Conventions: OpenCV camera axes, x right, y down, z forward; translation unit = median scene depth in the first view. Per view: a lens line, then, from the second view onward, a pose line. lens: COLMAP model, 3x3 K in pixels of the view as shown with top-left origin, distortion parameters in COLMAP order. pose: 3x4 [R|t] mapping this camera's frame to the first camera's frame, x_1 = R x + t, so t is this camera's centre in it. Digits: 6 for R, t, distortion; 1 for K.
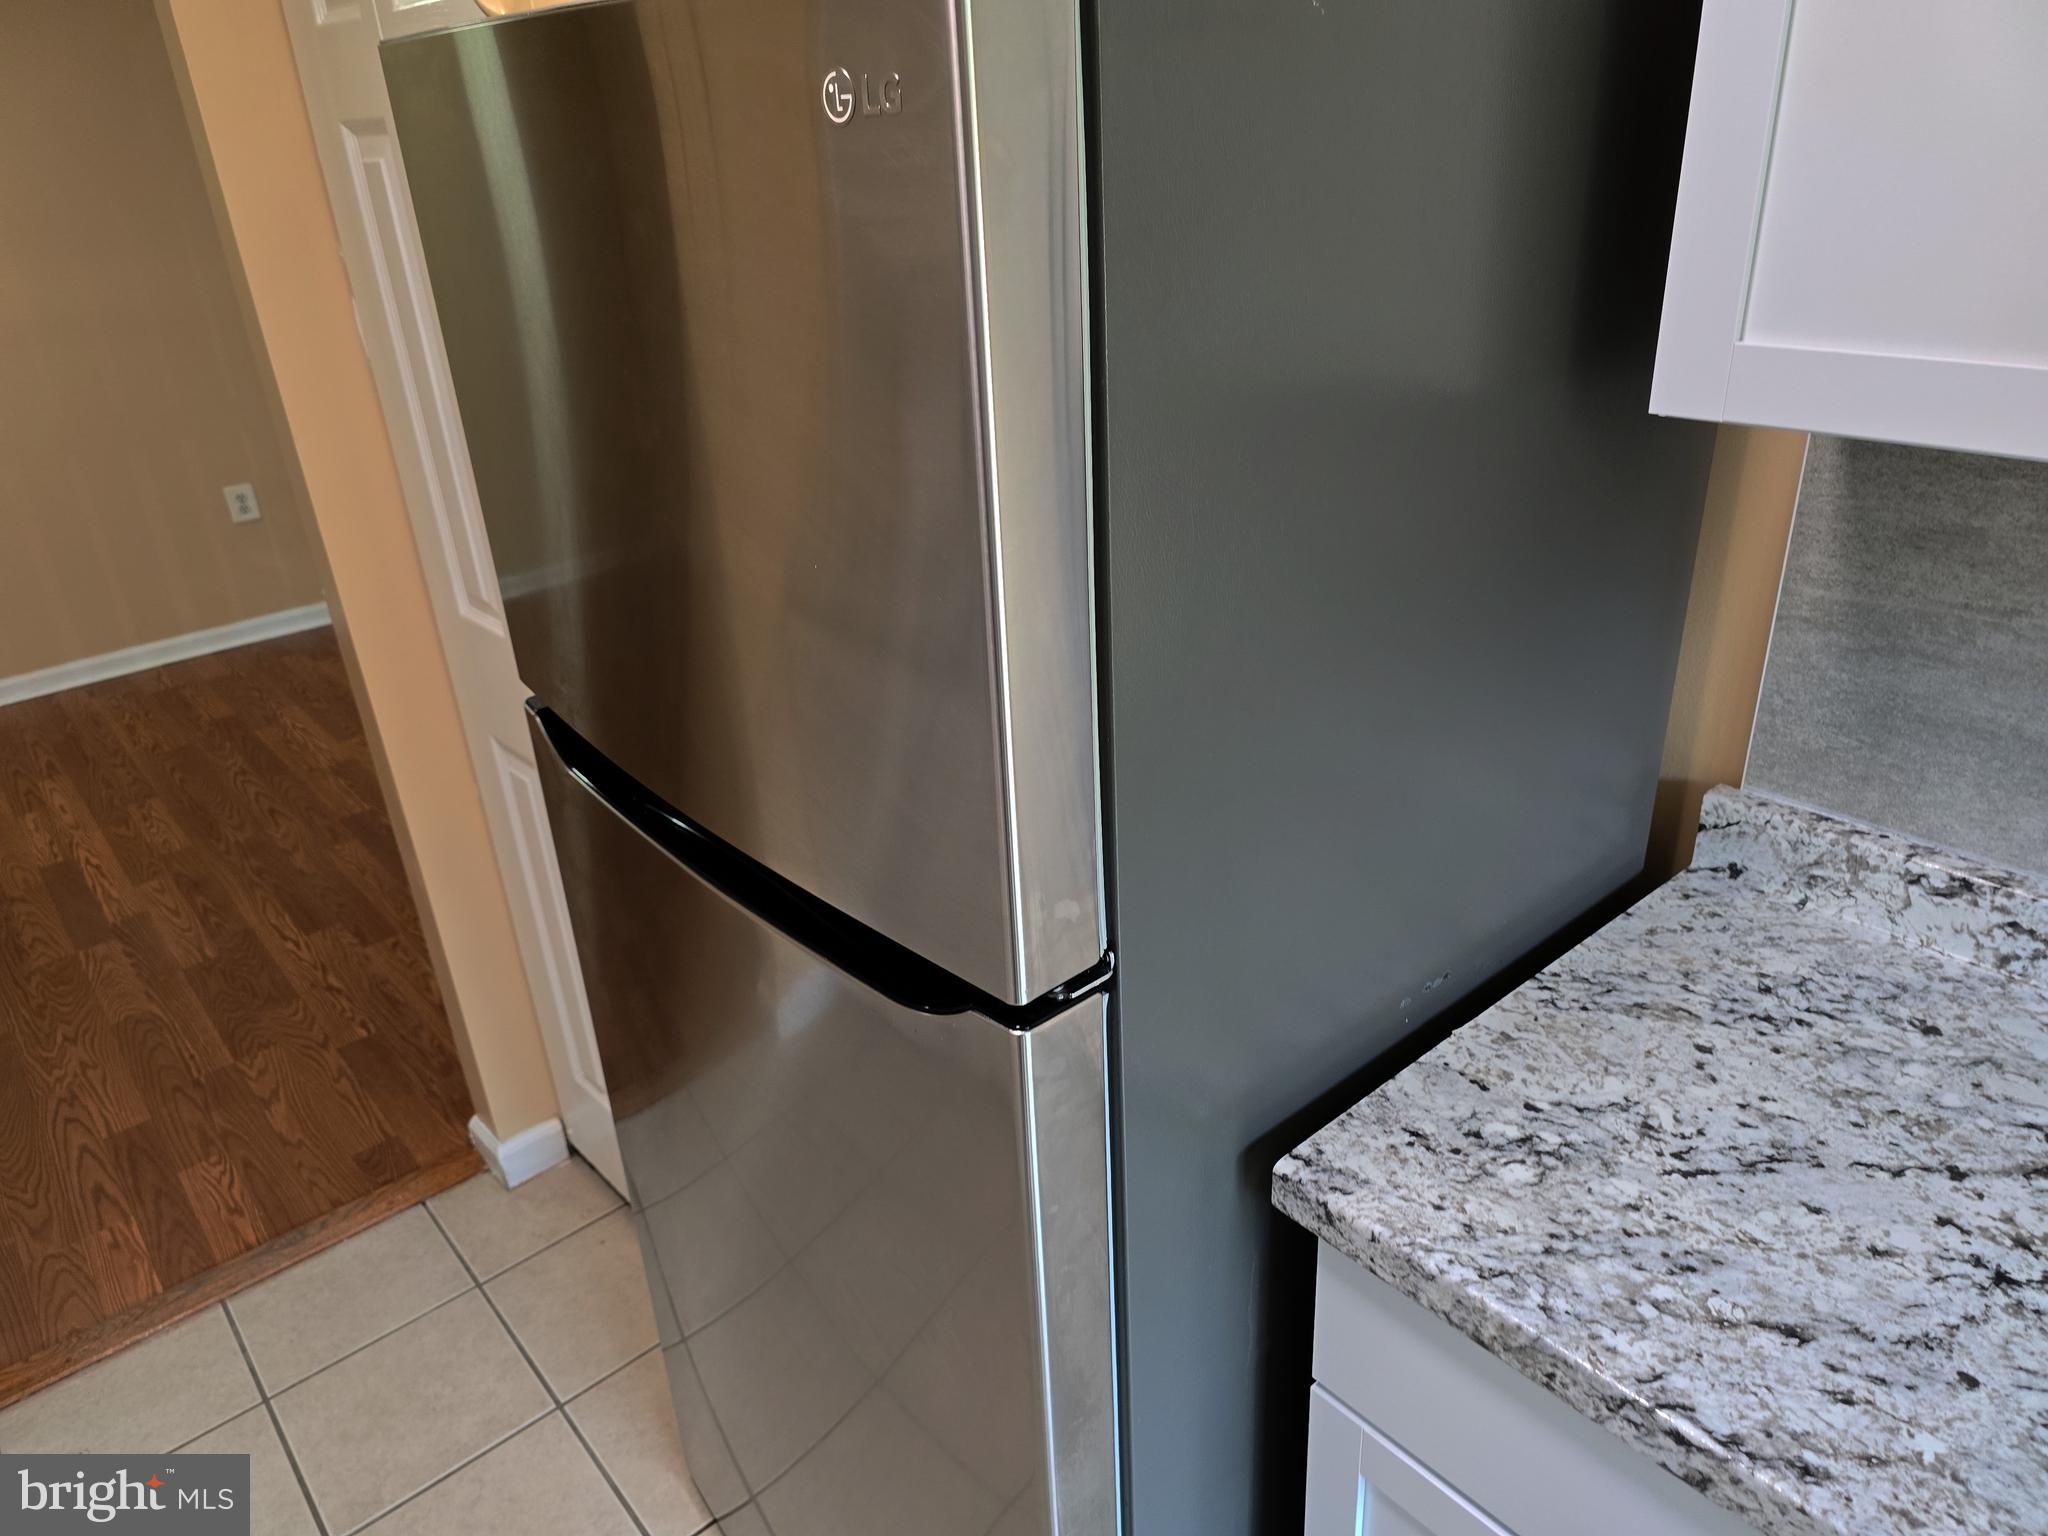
lens RADIAL K [[1388.0, 0, 1028.5], [0, 1388.0, 738.1], [0, 0, 1]] dist [0.042758, -0.049883]
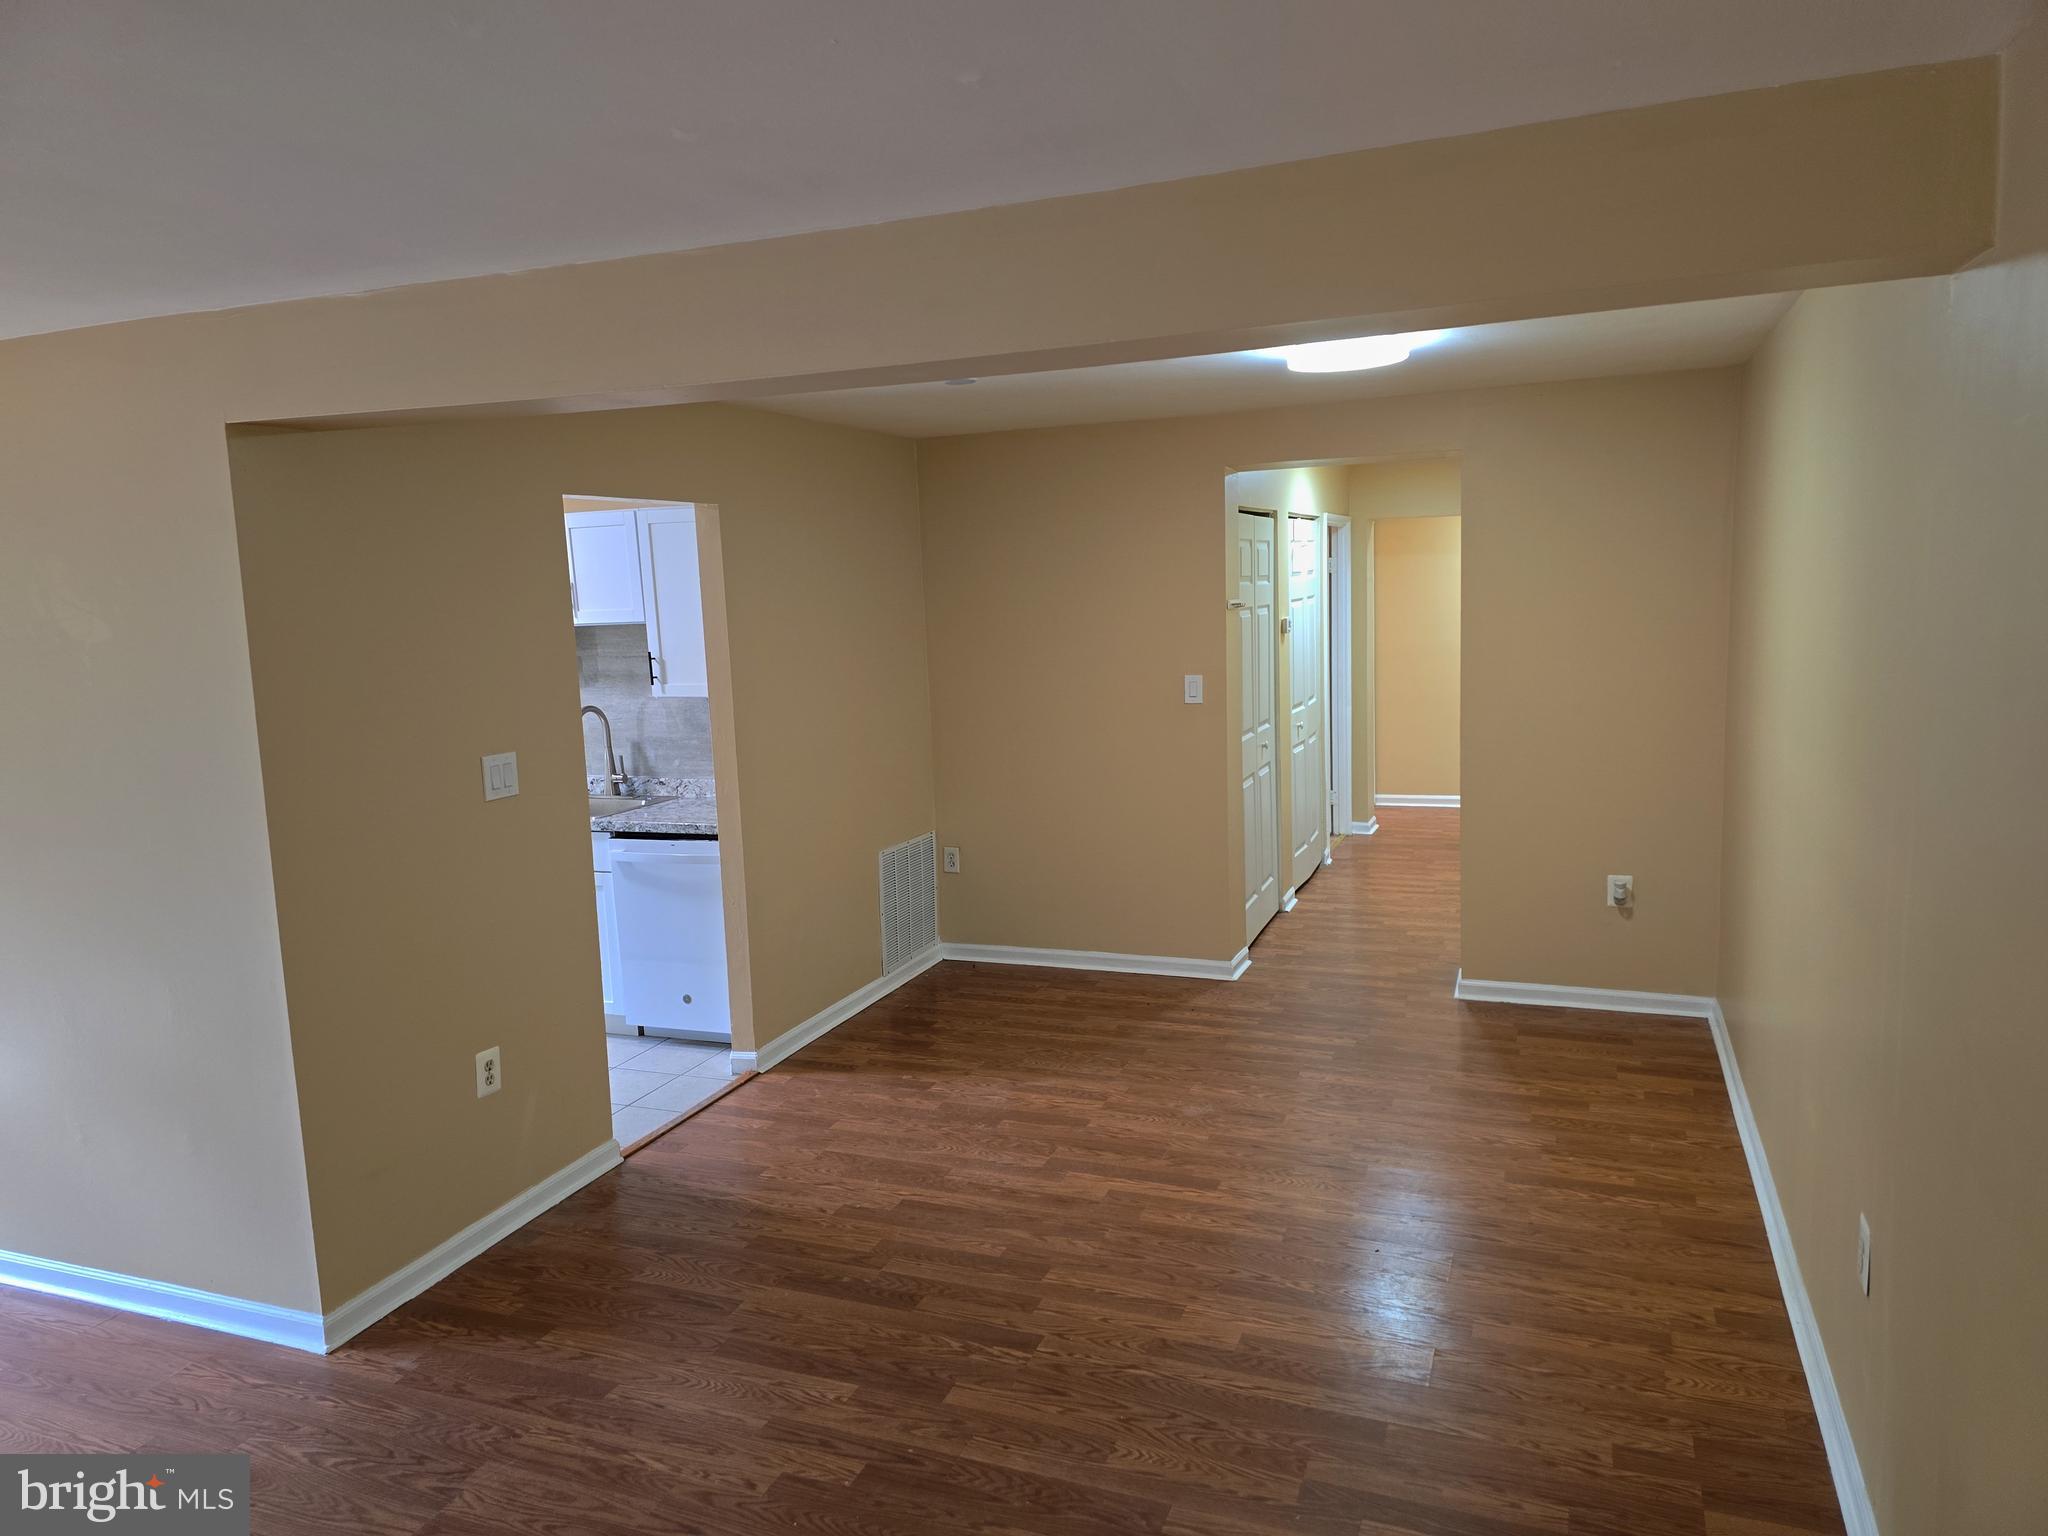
lens RADIAL K [[1388.2, 0, 1038.8], [0, 1388.2, 767.6], [0, 0, 1]] dist [0.053548, -0.057652]
pose [[-0.880848, 0.150167, -0.448951, -0.259879], [-0.116185, 0.850774, 0.512527, -2.326733], [0.458920, 0.503620, -0.731955, 4.729170]]
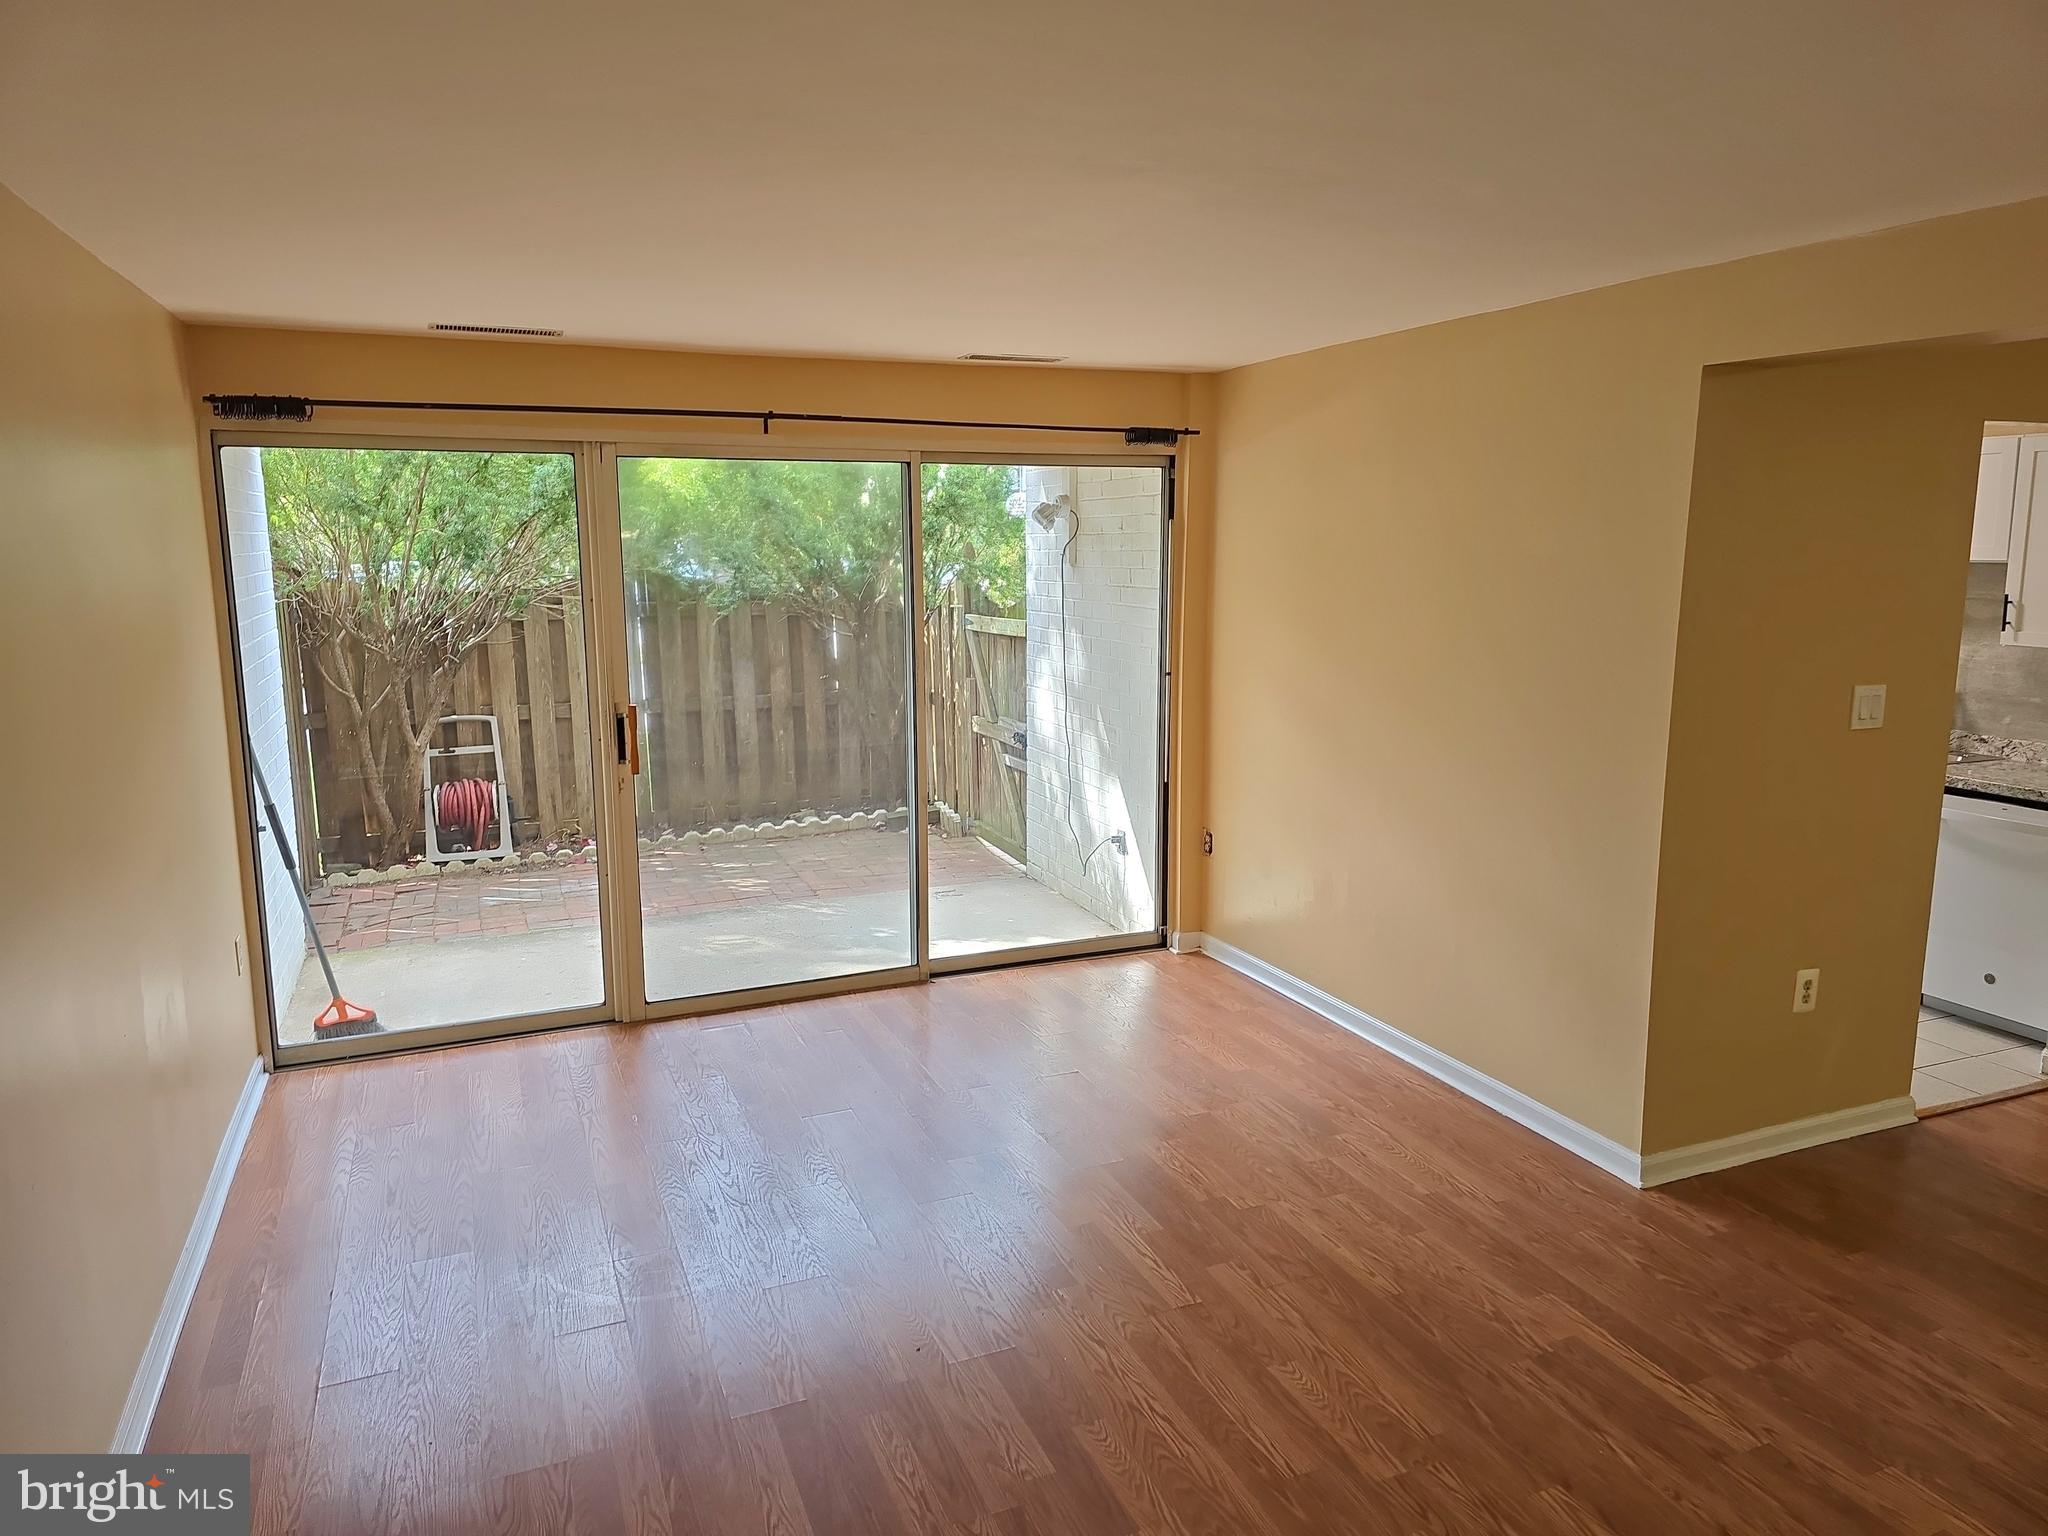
lens RADIAL K [[1389.4, 0, 1016.5], [0, 1389.4, 771.8], [0, 0, 1]] dist [0.068335, -0.061702]
pose [[-0.948611, -0.001280, 0.316442, 0.239175], [0.175745, 0.829463, 0.530193, -2.464898], [-0.263156, 0.558560, -0.786613, 4.977808]]
